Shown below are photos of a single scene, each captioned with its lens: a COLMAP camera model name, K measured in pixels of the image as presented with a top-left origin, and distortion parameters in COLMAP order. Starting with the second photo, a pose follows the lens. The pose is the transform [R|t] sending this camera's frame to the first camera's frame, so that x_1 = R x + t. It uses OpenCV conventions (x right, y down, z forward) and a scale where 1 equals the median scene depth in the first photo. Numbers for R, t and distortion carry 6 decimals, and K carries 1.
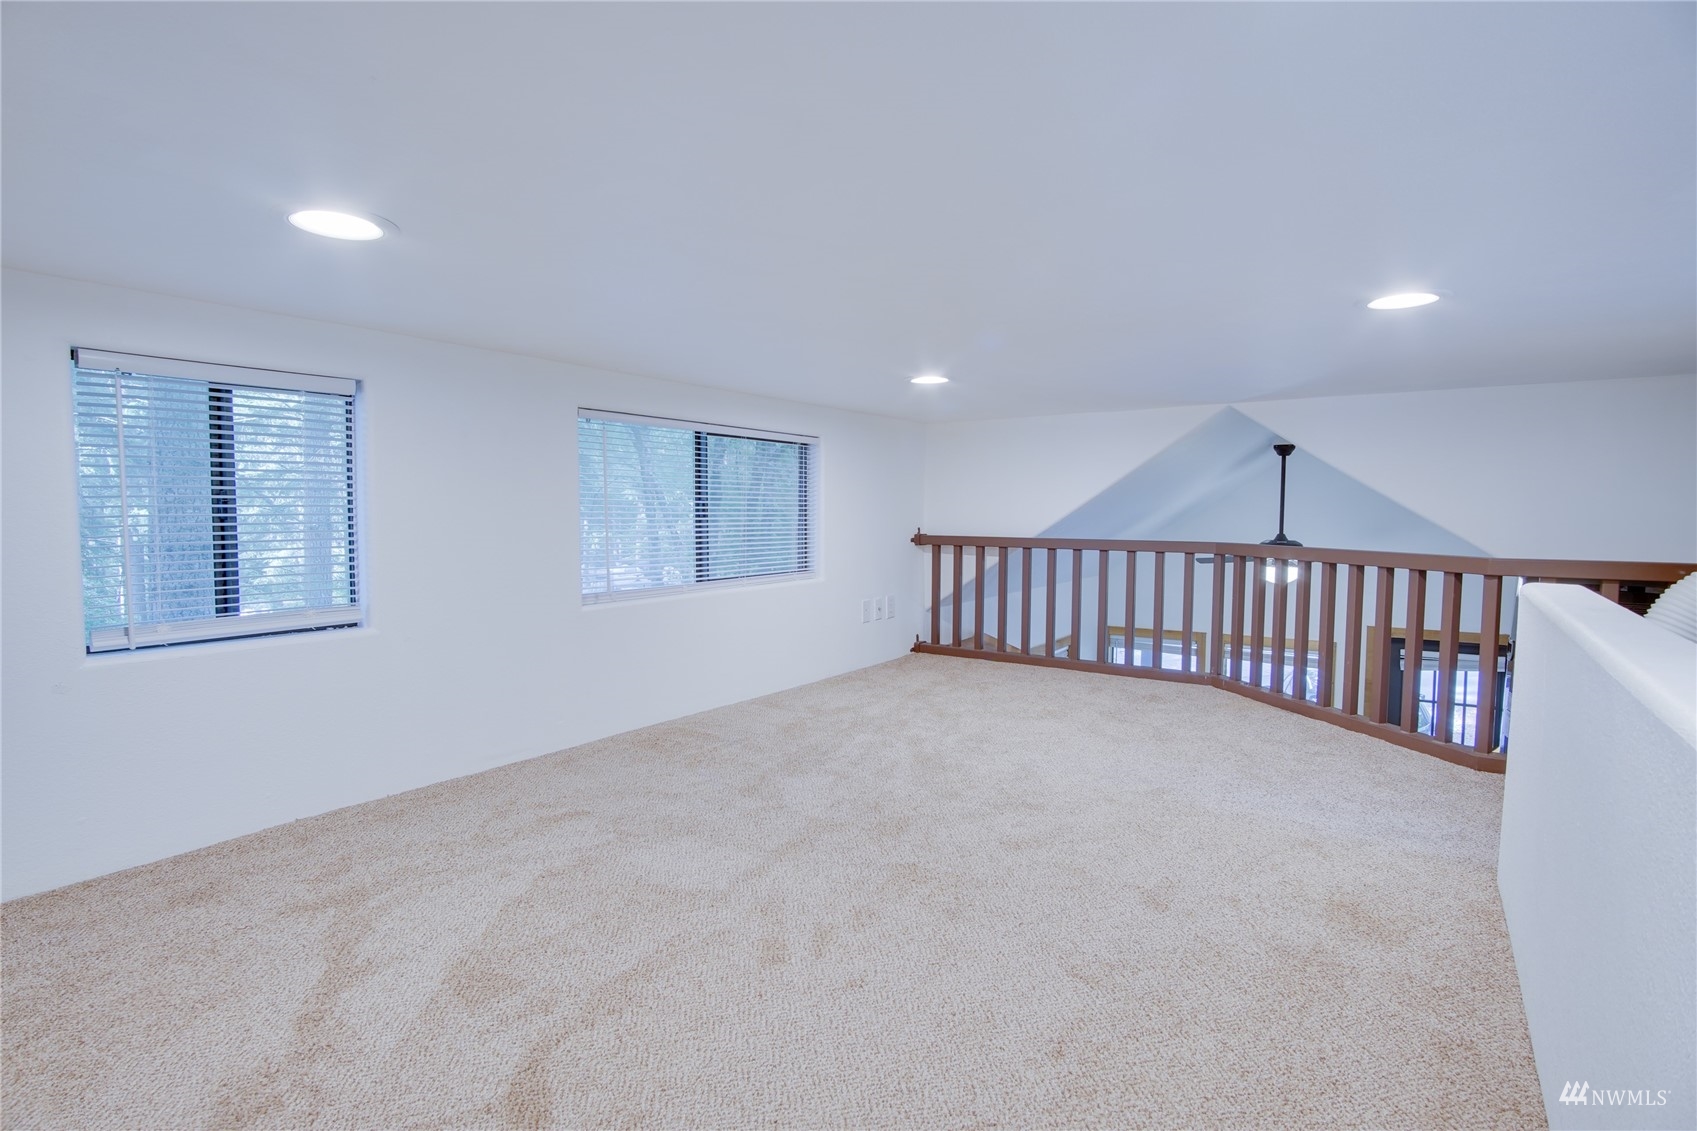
lens RADIAL K [[823.1, 0, 849.4], [0, 823.1, 558.8], [0, 0, 1]] dist [-0.032651, 0.008298]
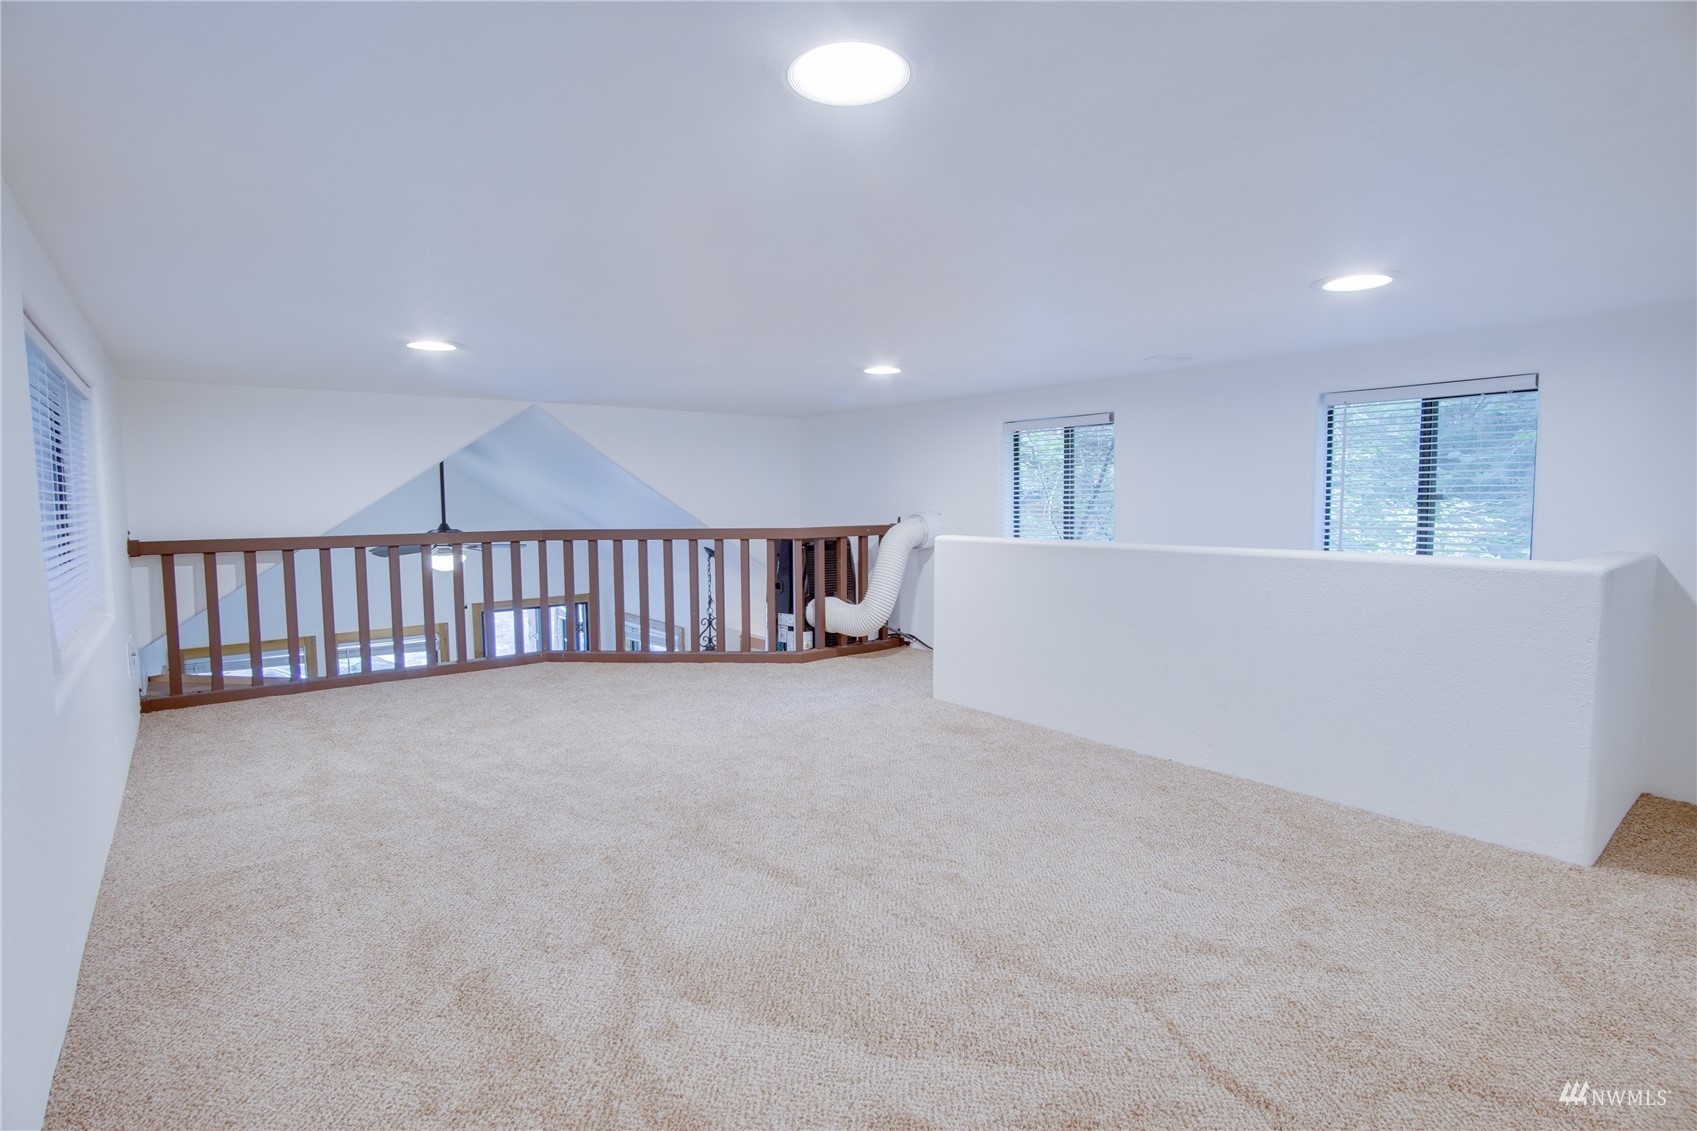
lens RADIAL K [[823.1, 0, 839.7], [0, 823.1, 567.3], [0, 0, 1]] dist [-0.032651, 0.008298]
pose [[0.287878, -0.085943, 0.953803, -0.516401], [0.065779, 0.995387, 0.069837, -0.021559], [-0.955405, 0.042635, 0.292203, 0.330191]]
